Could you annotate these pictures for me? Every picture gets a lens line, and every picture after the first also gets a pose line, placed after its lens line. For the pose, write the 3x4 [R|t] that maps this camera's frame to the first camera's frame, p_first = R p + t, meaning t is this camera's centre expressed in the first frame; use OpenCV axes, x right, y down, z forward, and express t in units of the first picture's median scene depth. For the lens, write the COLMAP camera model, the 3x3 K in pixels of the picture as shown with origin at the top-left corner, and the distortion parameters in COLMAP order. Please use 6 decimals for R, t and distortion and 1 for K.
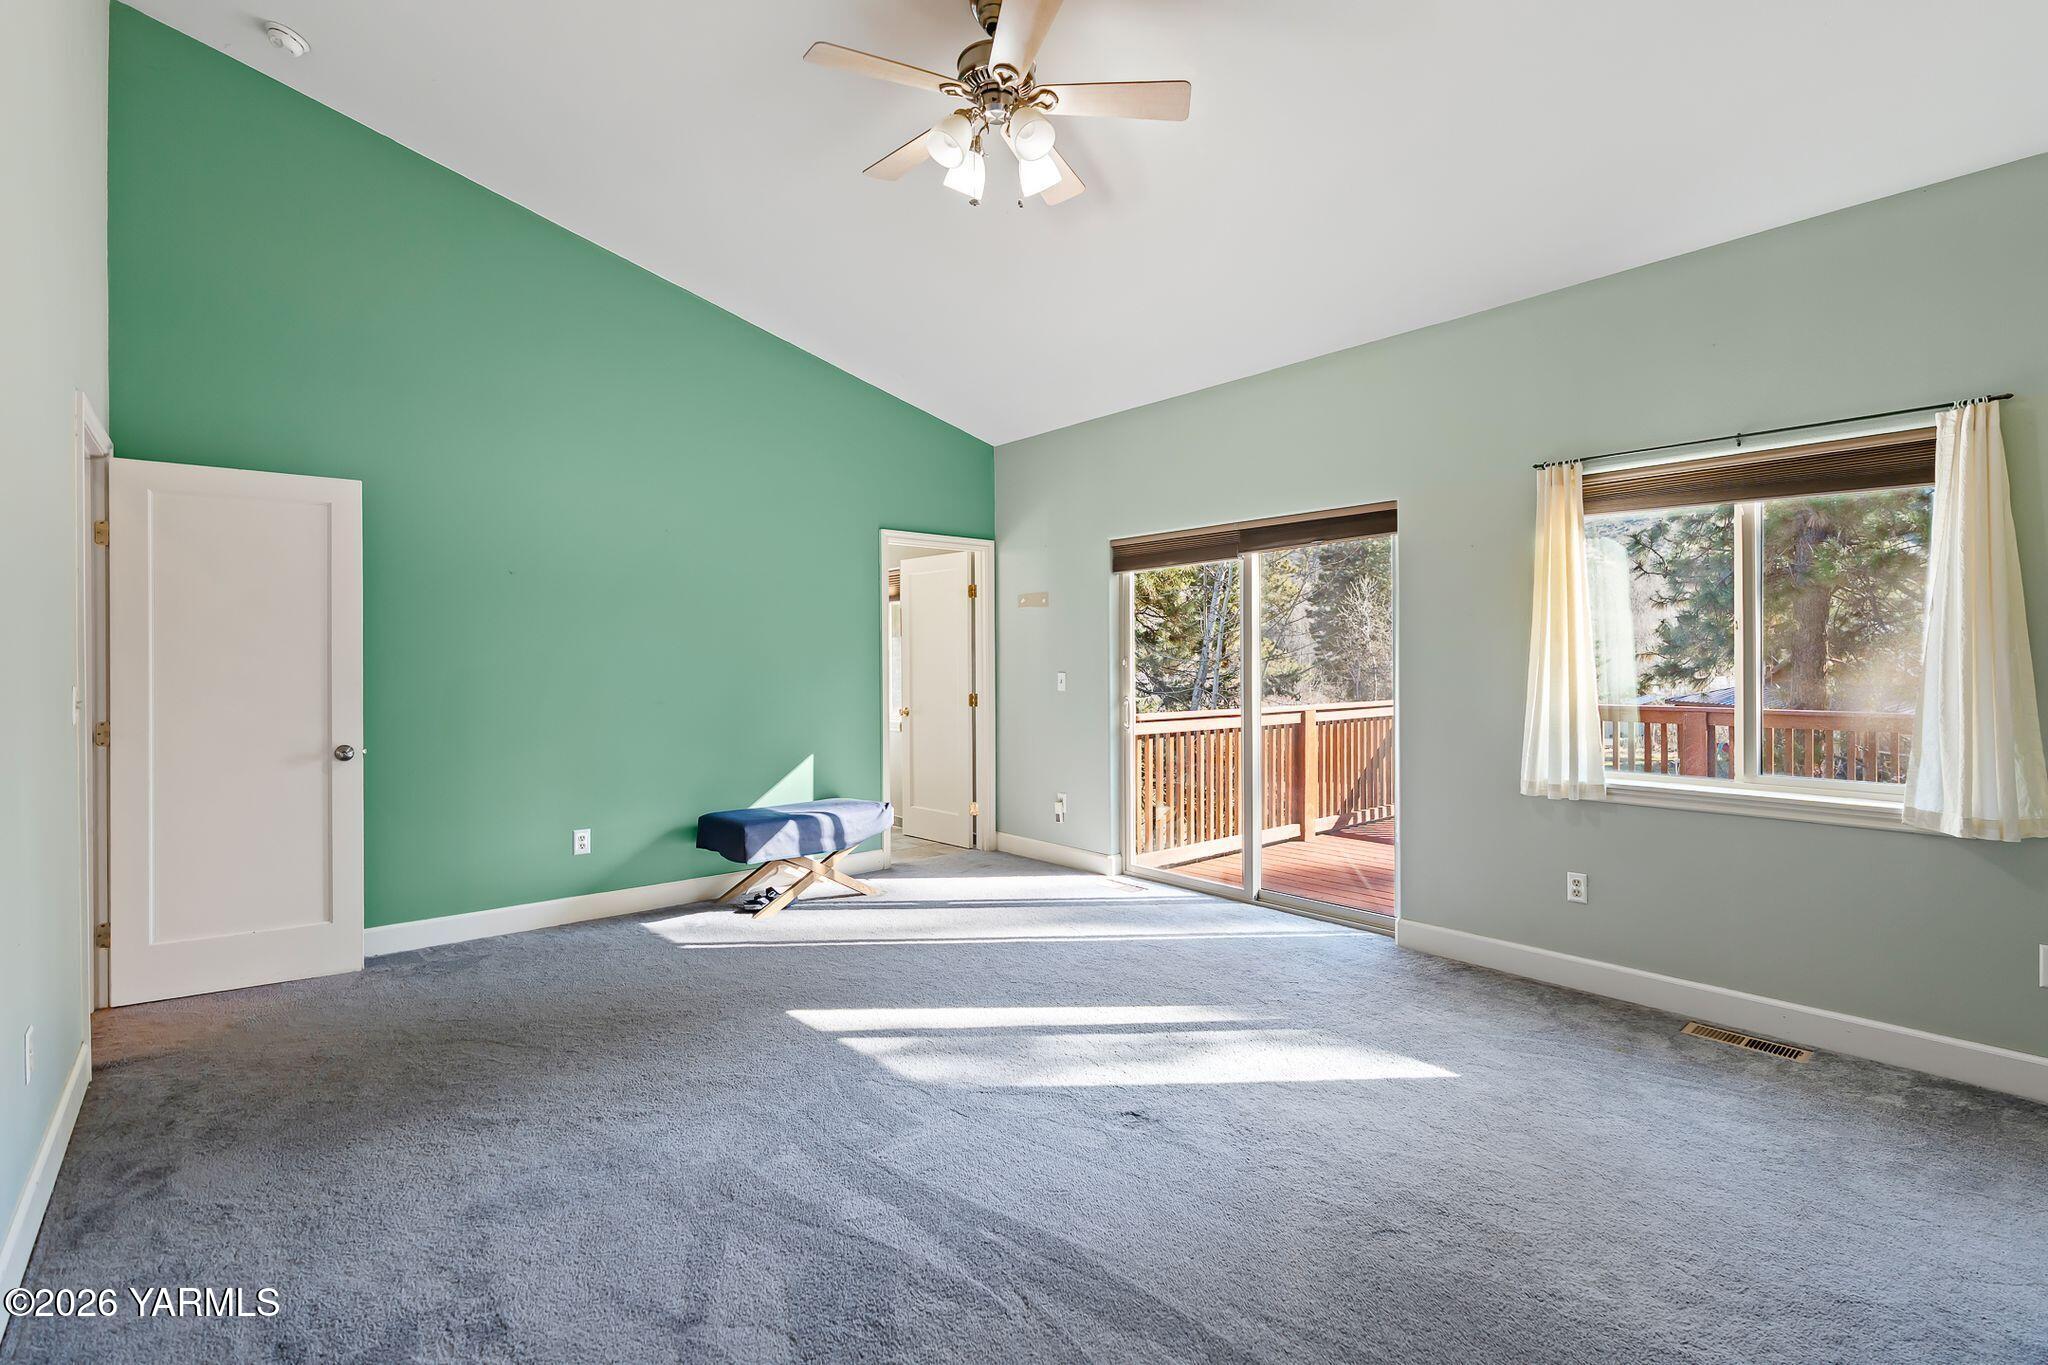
lens RADIAL K [[929.8, 0, 1027.2], [0, 929.8, 670.1], [0, 0, 1]] dist [-0.003102, 0.006960]
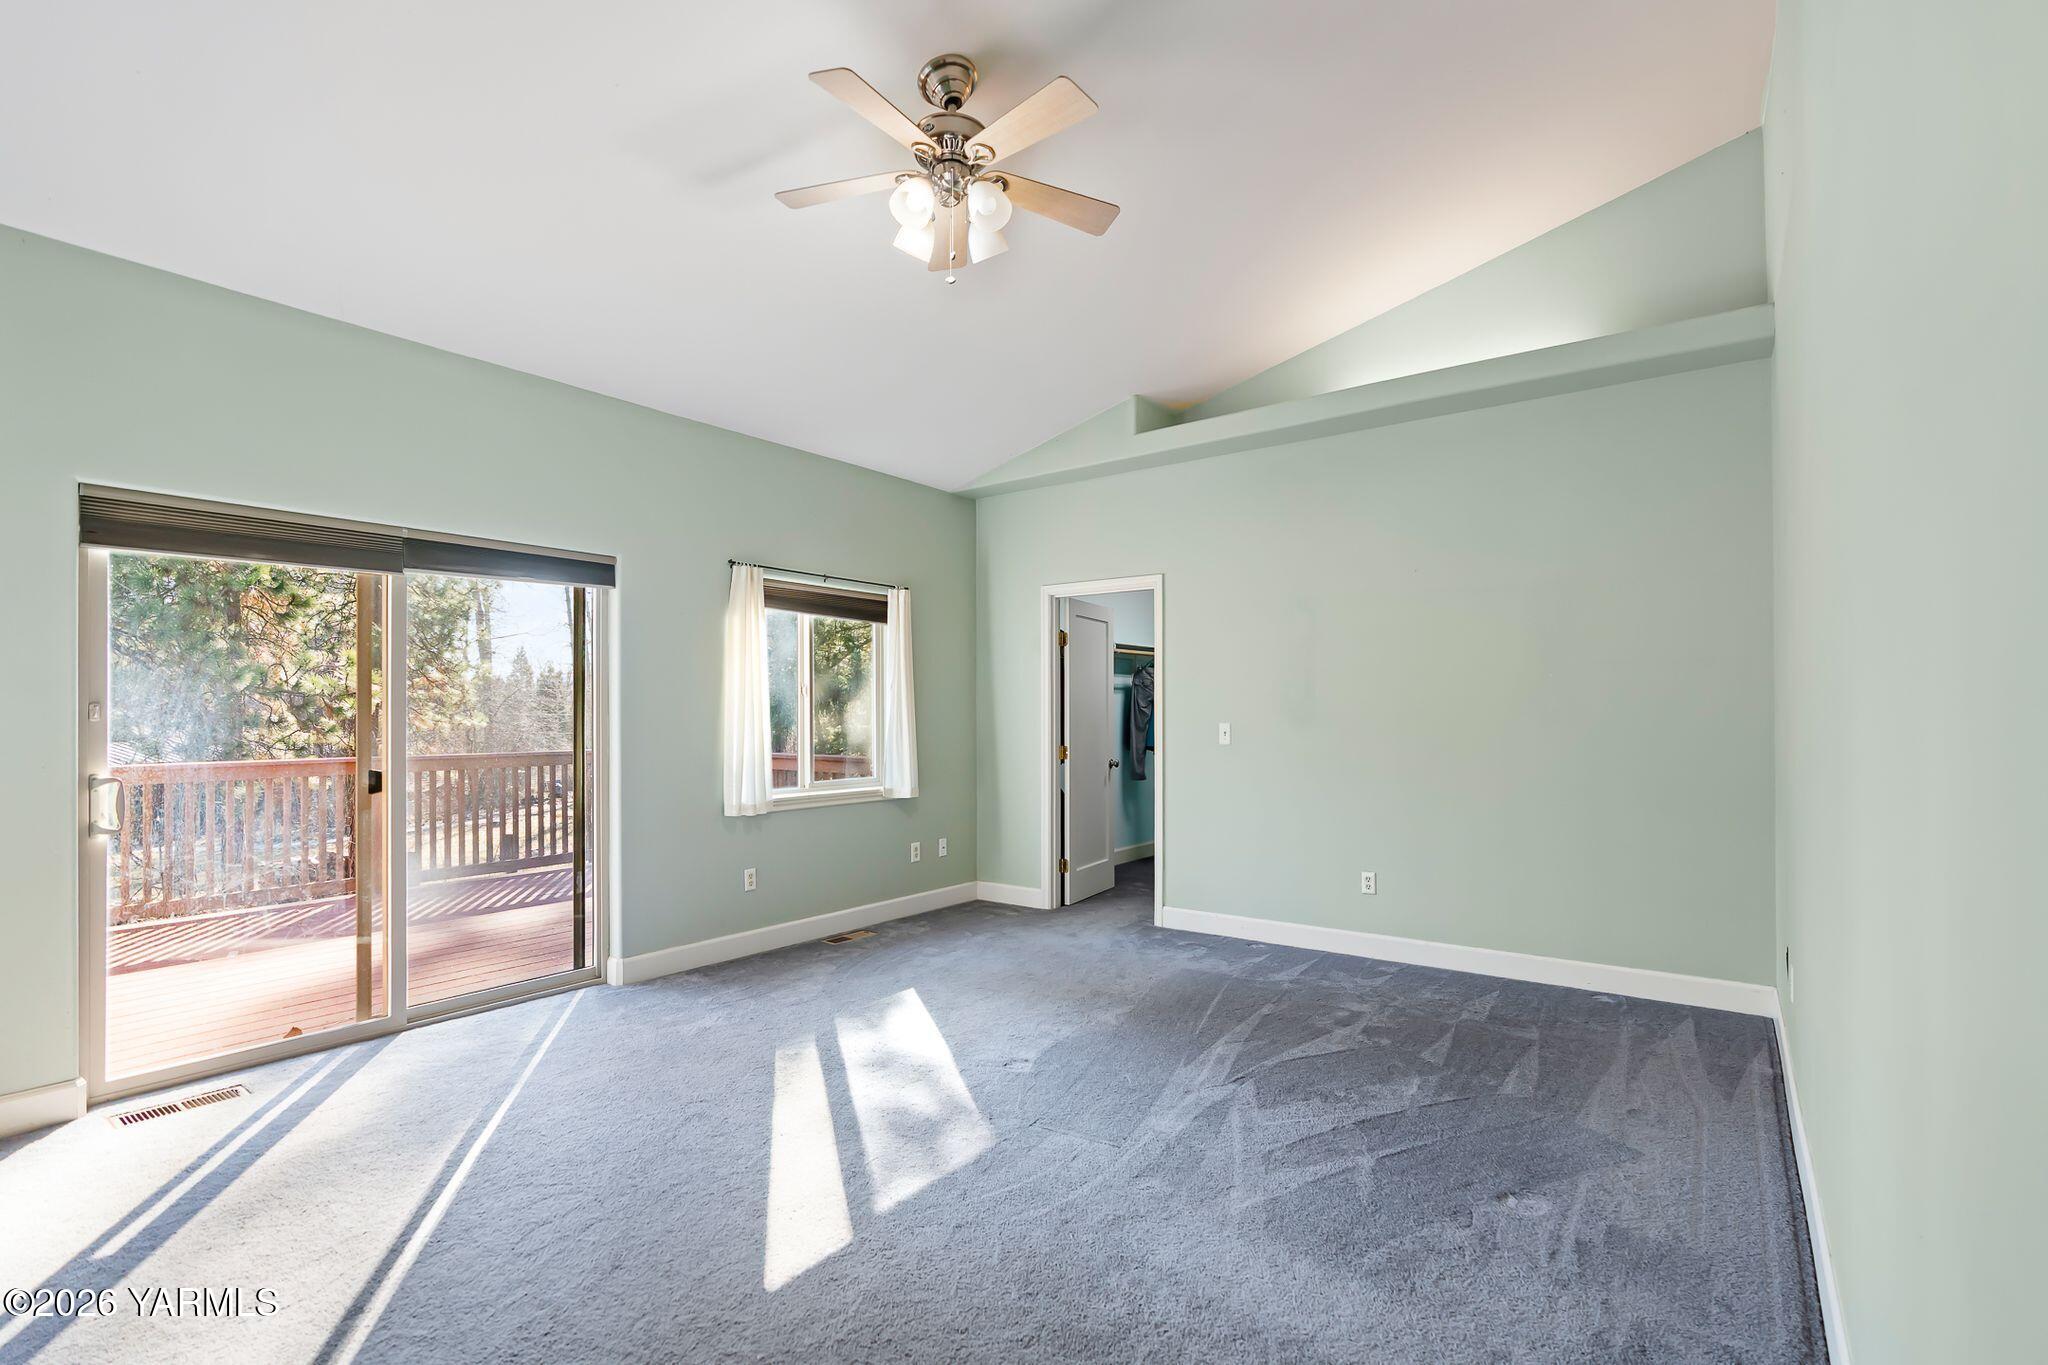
lens RADIAL K [[932.4, 0, 1030.0], [0, 932.4, 683.1], [0, 0, 1]] dist [0.000875, 0.000826]
pose [[-0.211183, 0.034788, 0.976827, -0.919530], [0.011711, 0.999385, -0.033059, -0.001453], [-0.977376, 0.004459, -0.211461, 0.987743]]
